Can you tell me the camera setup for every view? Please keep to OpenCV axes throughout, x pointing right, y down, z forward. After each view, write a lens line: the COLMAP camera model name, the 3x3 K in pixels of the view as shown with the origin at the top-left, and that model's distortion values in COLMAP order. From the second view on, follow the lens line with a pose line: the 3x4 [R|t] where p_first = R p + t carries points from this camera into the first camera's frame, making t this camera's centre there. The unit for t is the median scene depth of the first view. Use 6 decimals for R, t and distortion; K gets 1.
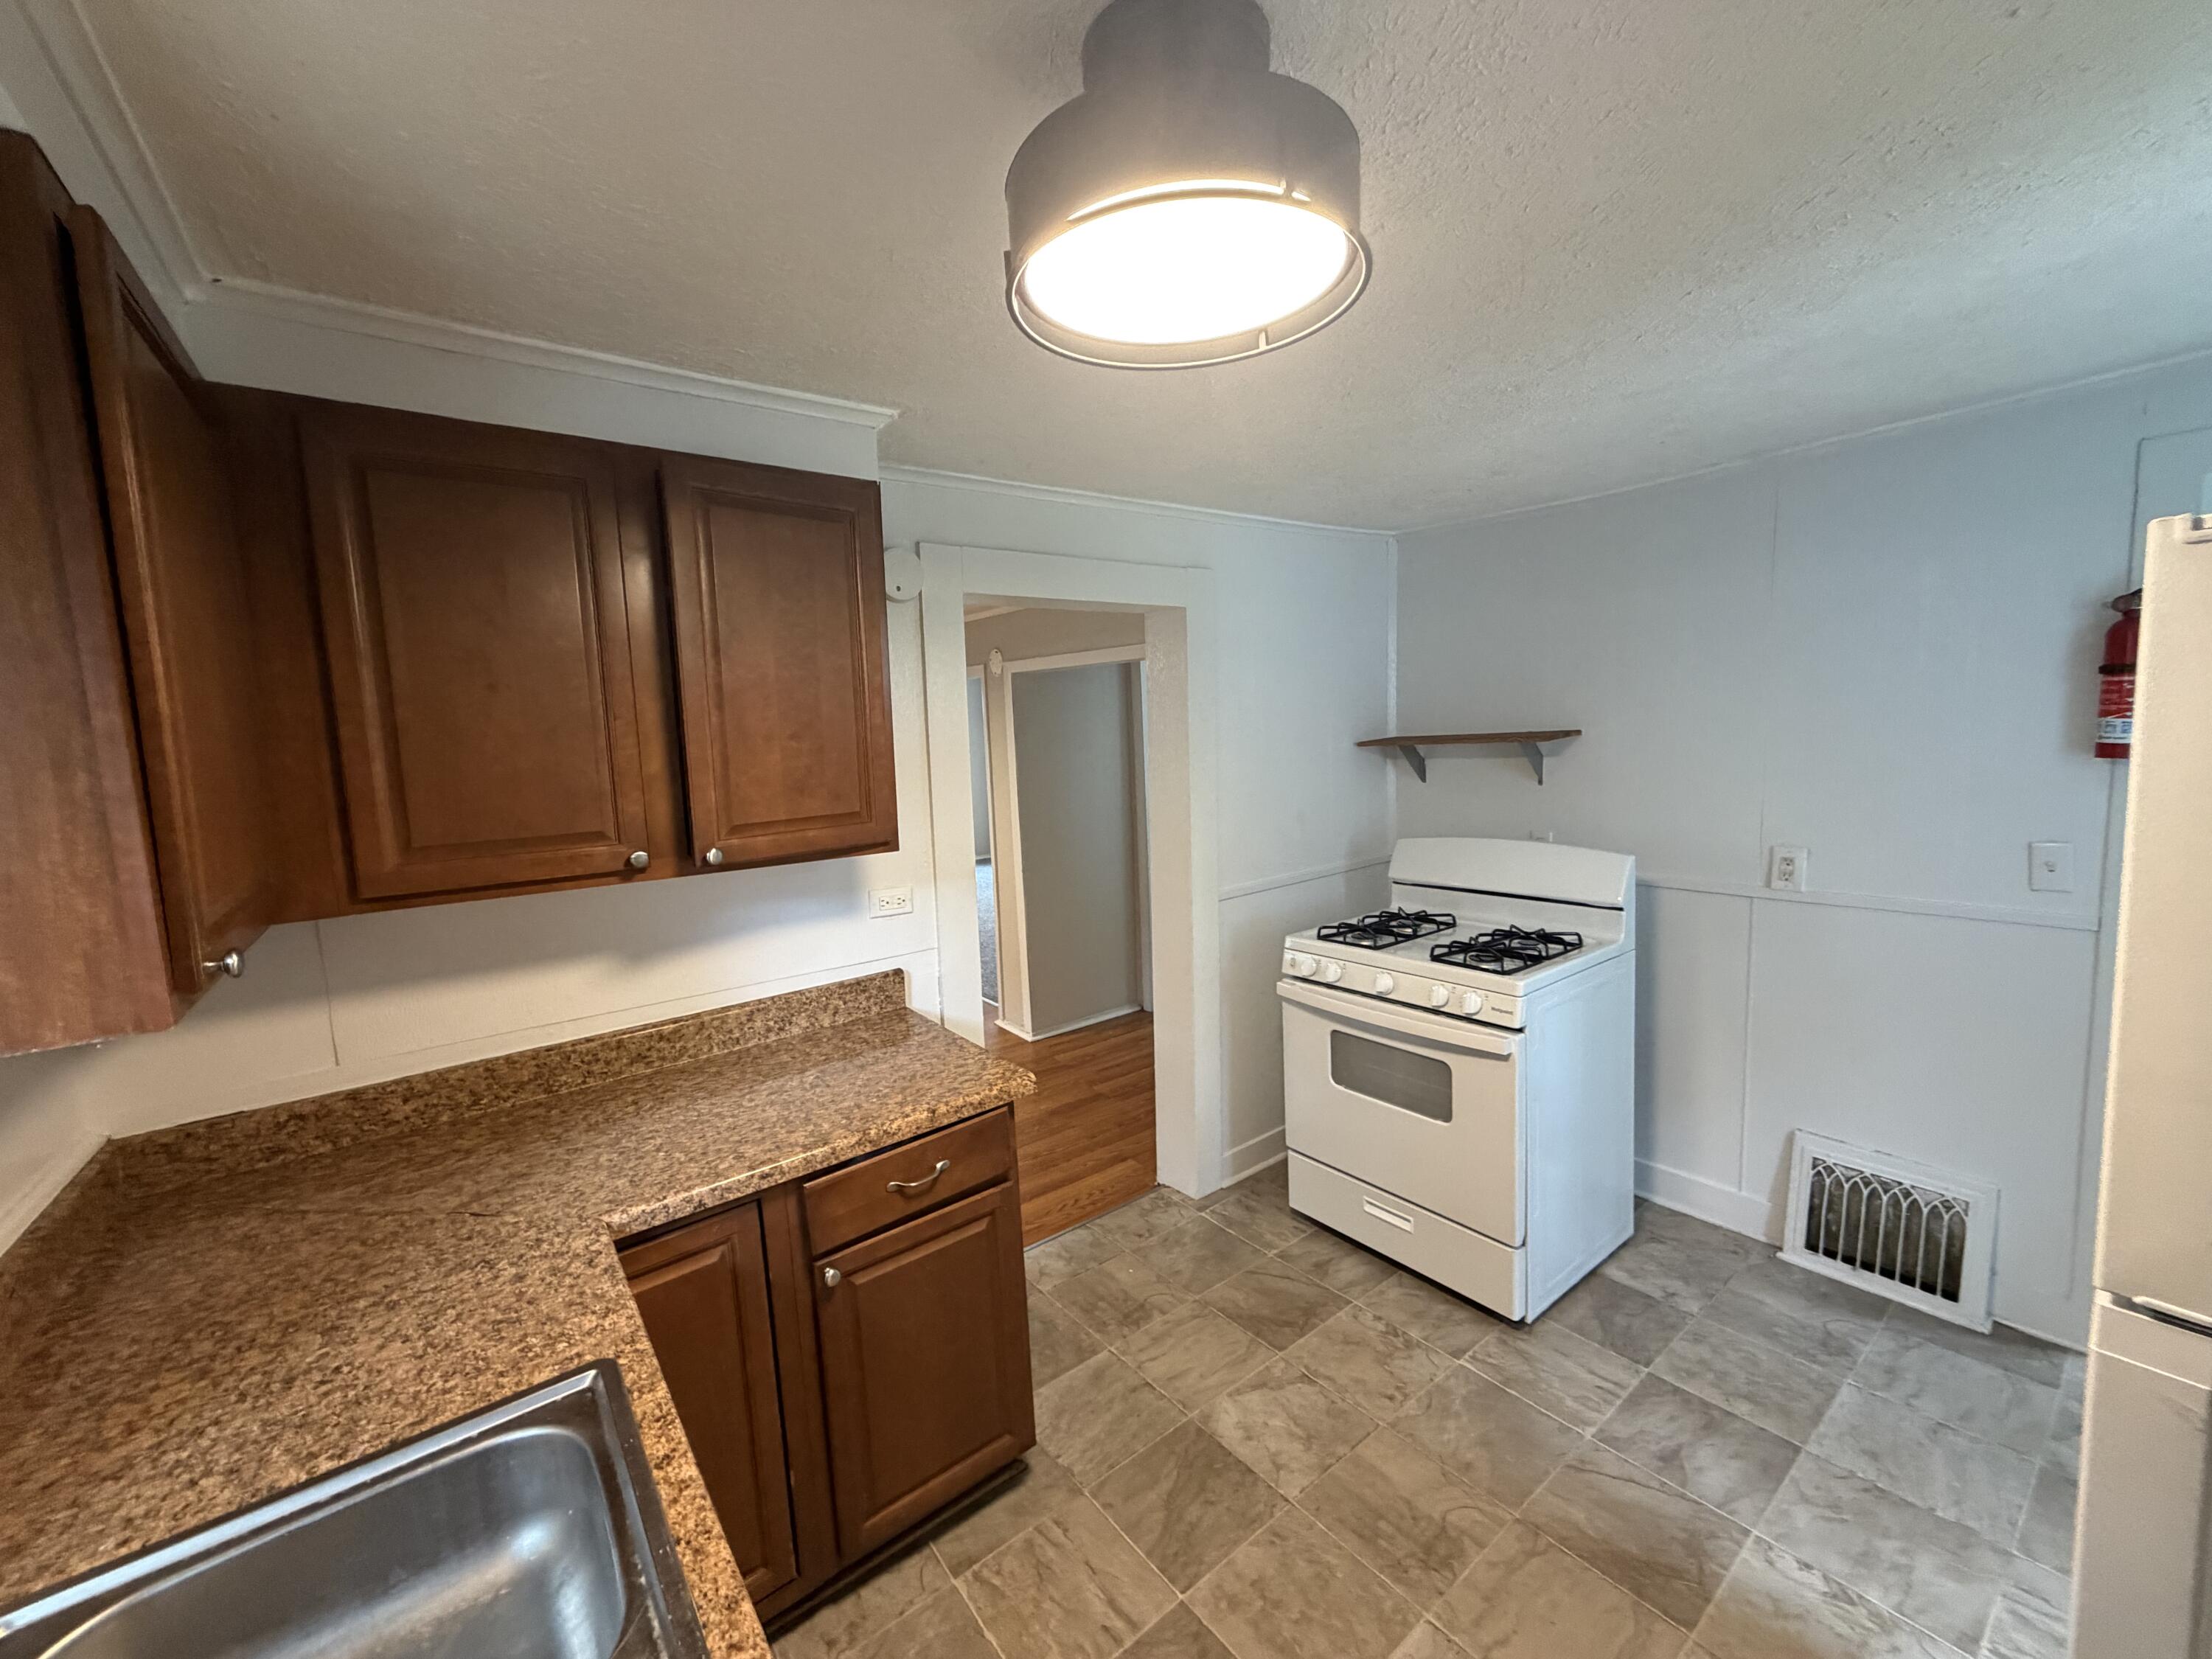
lens RADIAL K [[882.6, 0, 1098.1], [0, 882.6, 746.9], [0, 0, 1]] dist [0.000485, 0.000073]
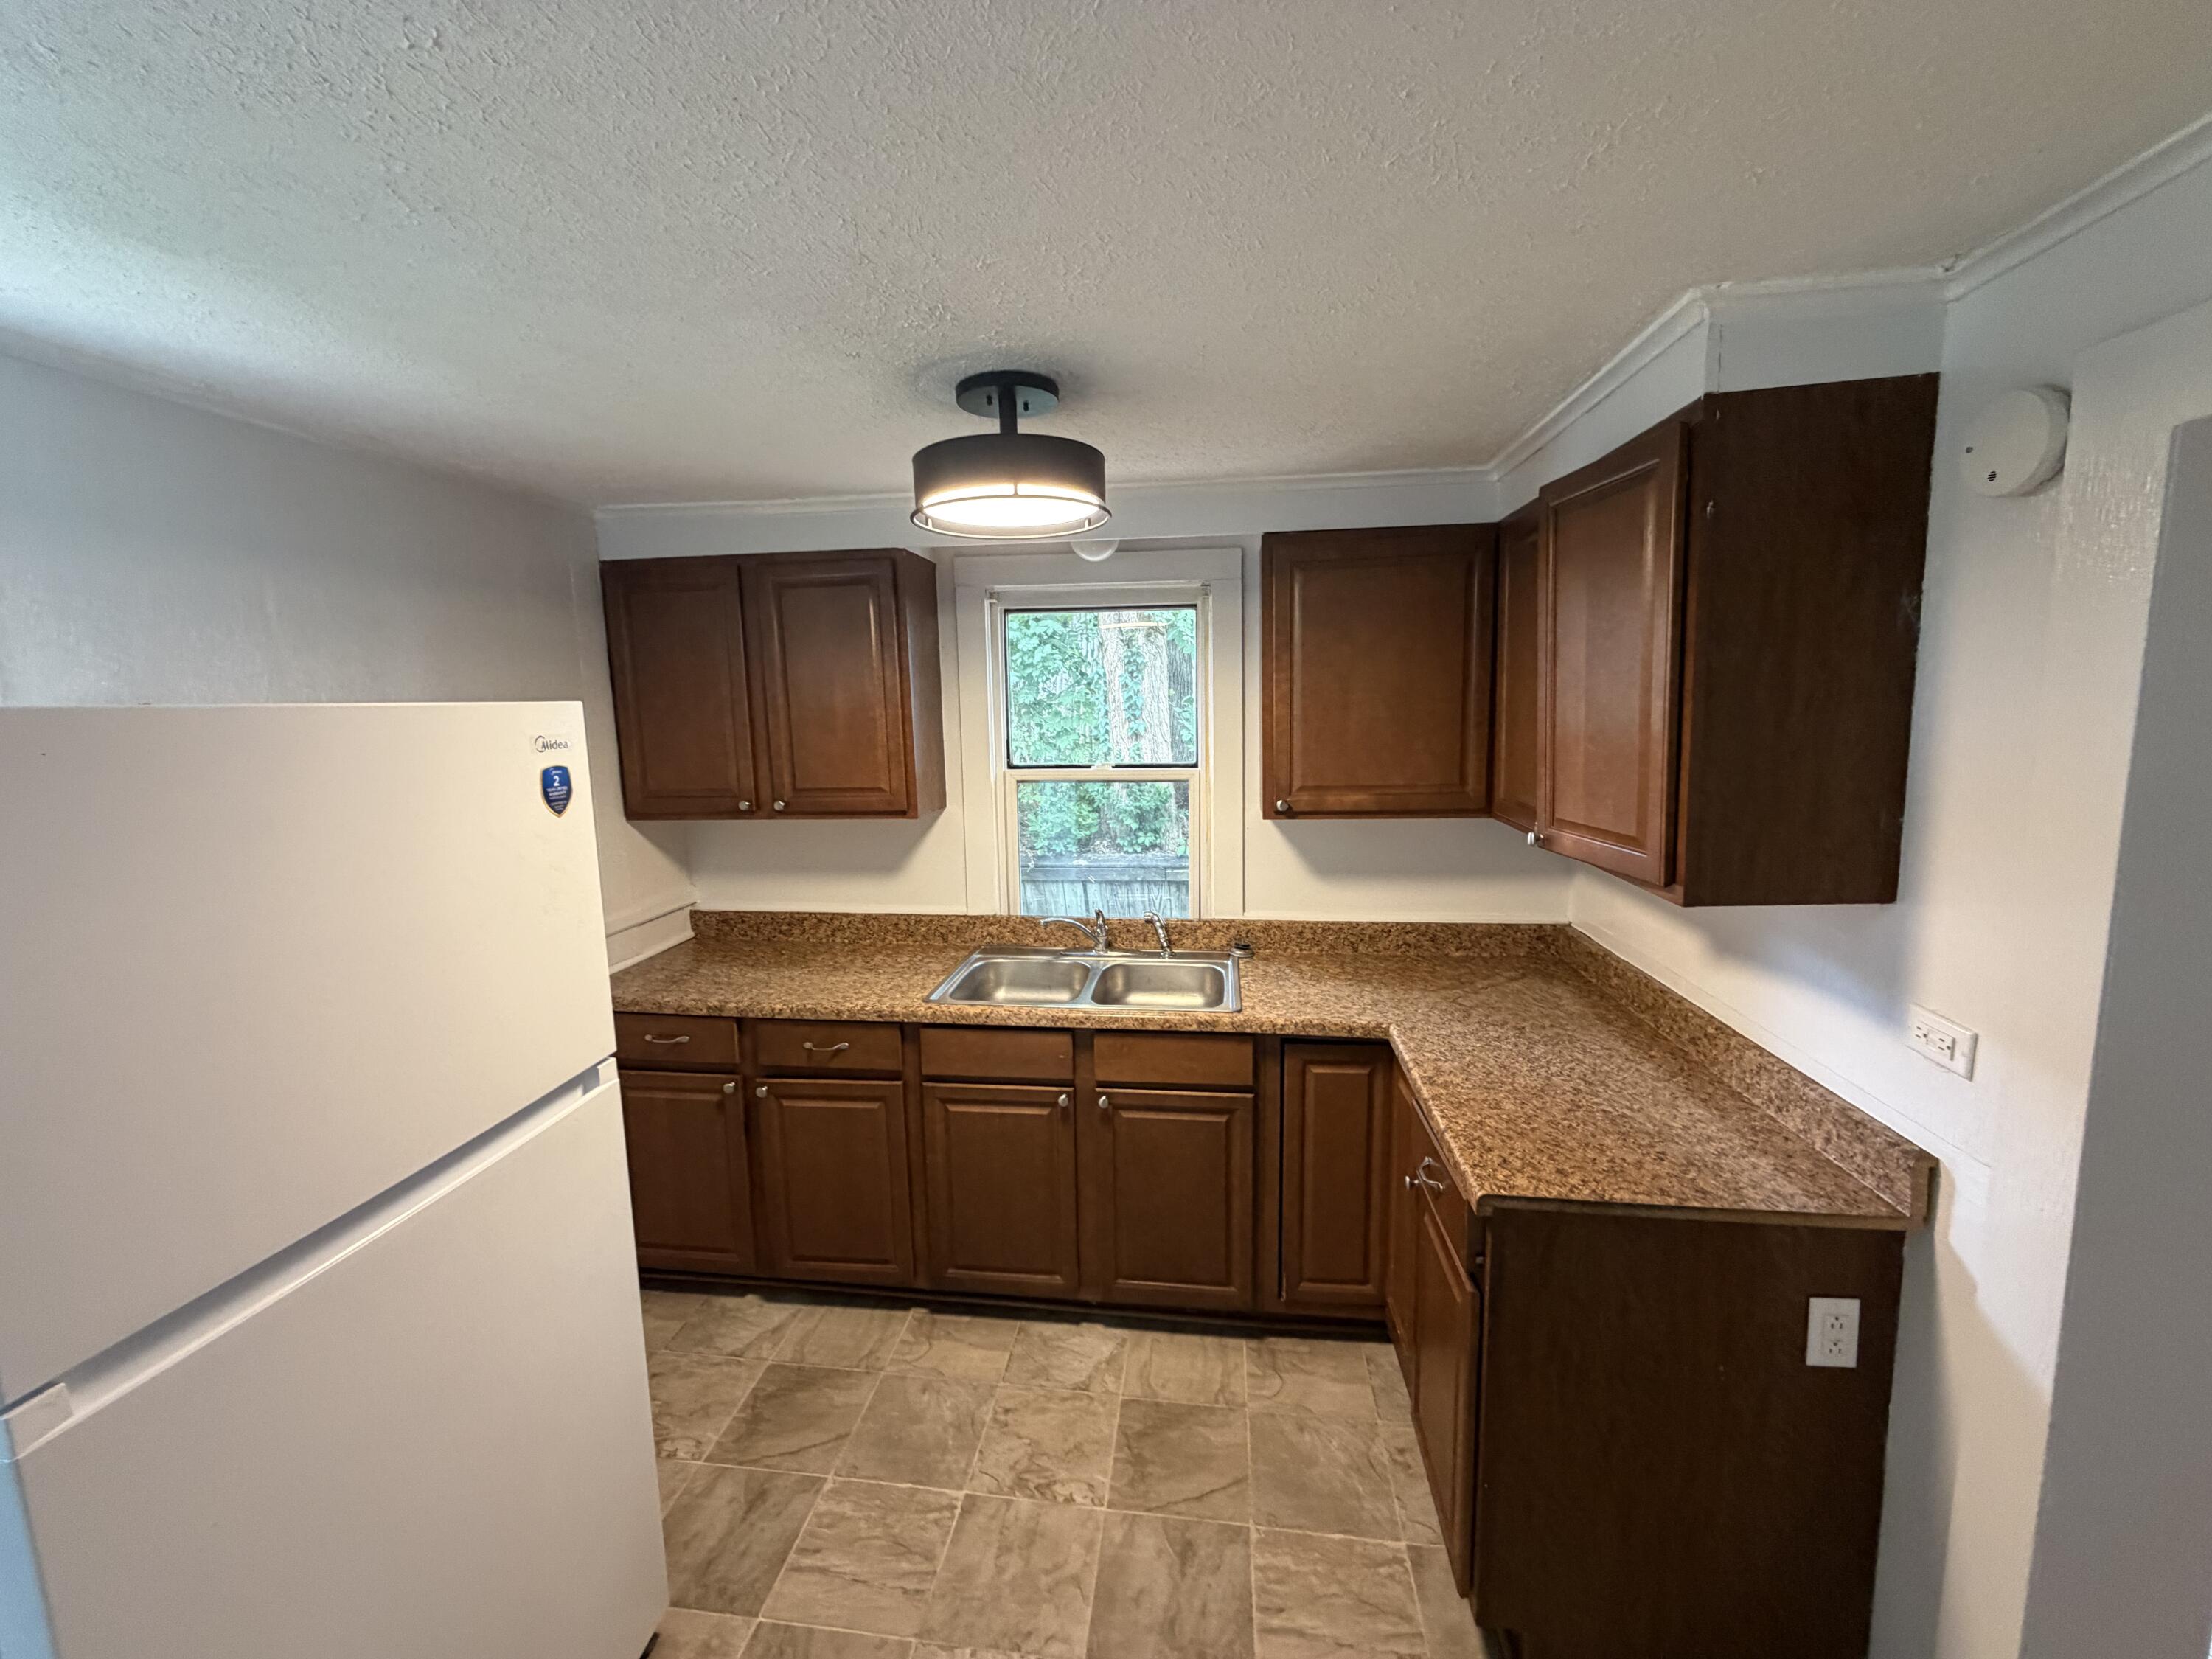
lens RADIAL K [[882.6, 0, 1105.0], [0, 882.6, 824.9], [0, 0, 1]] dist [0.000485, 0.000073]
pose [[-0.697123, 0.143853, -0.702371, 0.725798], [0.021992, 0.983493, 0.179602, -0.096429], [0.716614, 0.109758, -0.688780, 1.421907]]
